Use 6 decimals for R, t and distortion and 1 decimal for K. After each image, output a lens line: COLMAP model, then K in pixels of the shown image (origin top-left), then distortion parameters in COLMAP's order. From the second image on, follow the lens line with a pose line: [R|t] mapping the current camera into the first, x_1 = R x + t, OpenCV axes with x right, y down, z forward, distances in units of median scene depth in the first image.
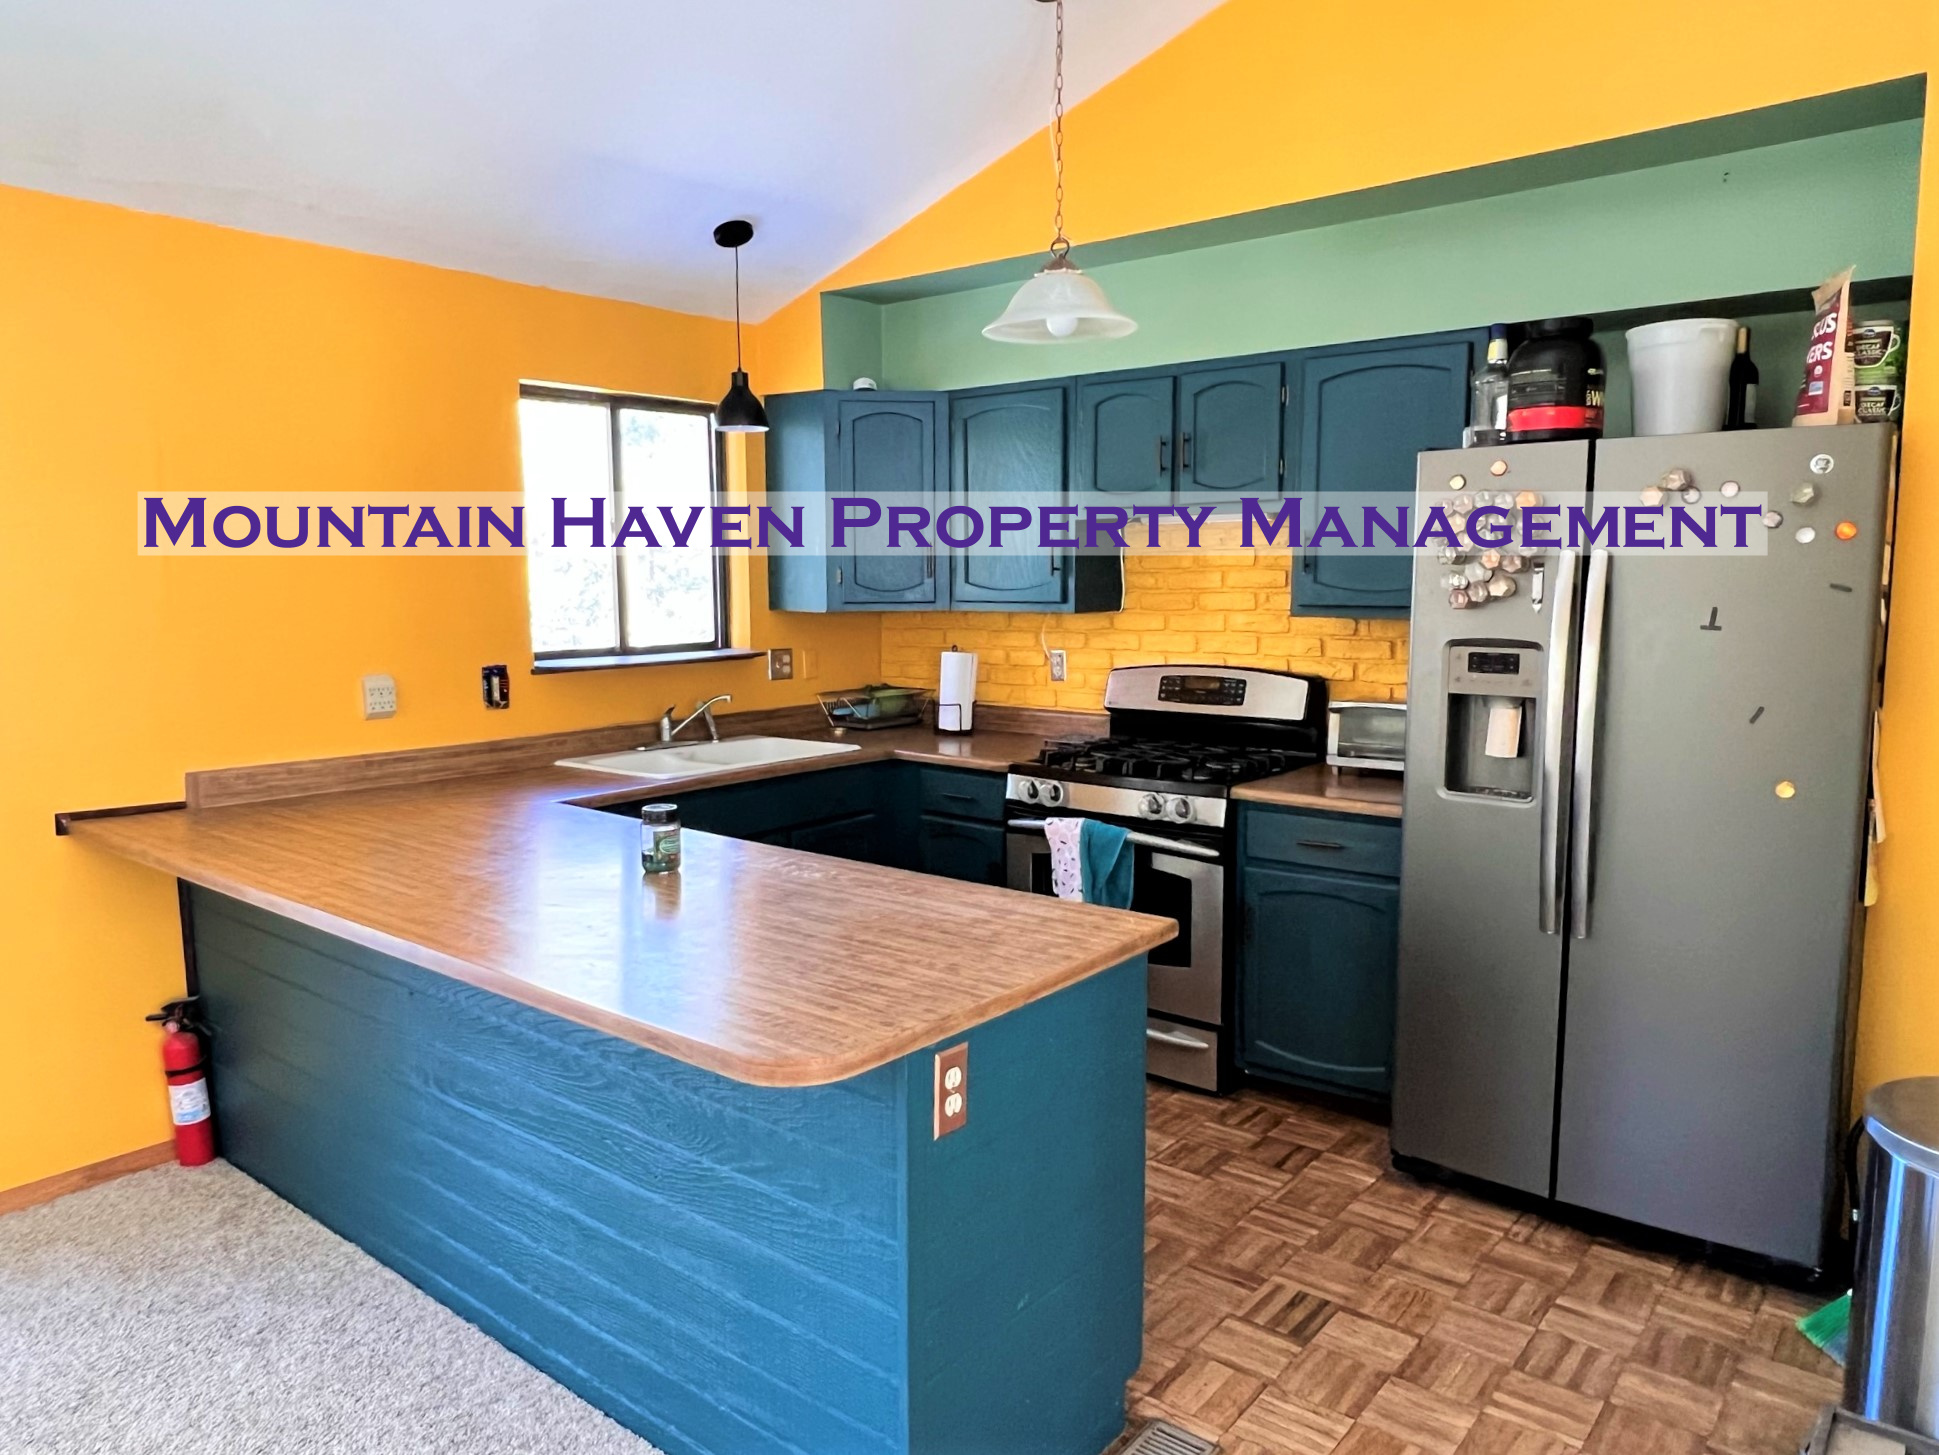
lens RADIAL K [[1310.1, 0, 969.5], [0, 1310.1, 727.5], [0, 0, 1]] dist [-0.005707, -0.006015]
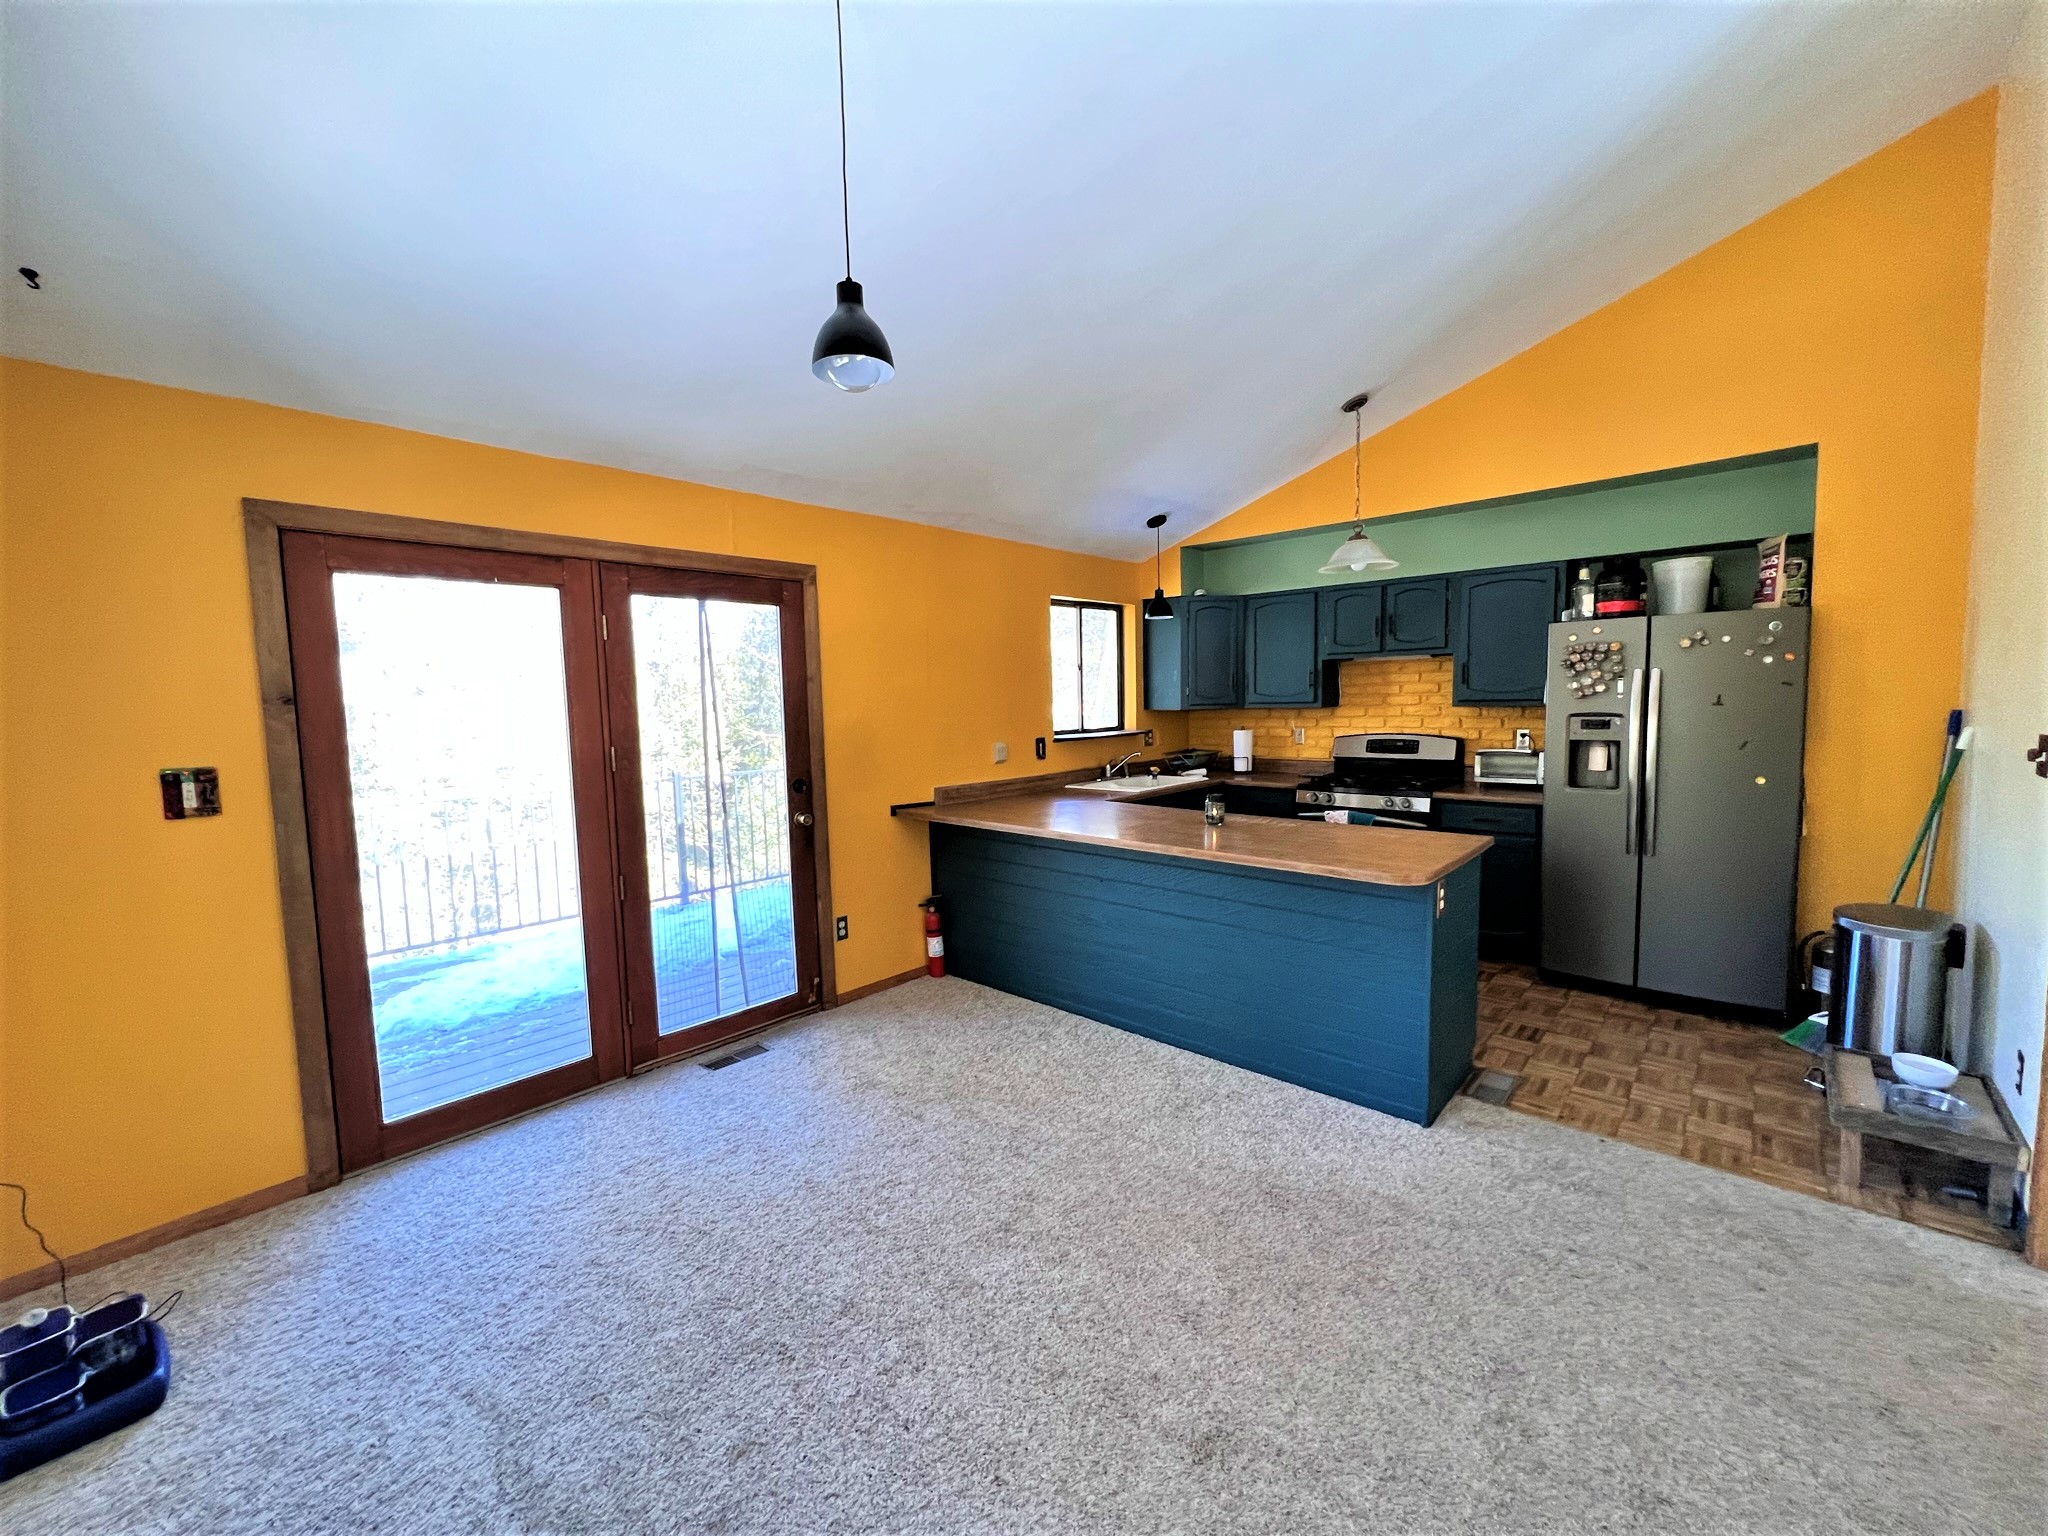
lens RADIAL K [[814.0, 0, 1019.6], [0, 814.0, 761.4], [0, 0, 1]] dist [-0.009807, -0.000063]
pose [[0.997759, -0.012551, -0.065722, -0.375303], [0.010129, 0.999262, -0.037055, 0.041764], [0.066138, 0.036306, 0.997150, -0.293686]]
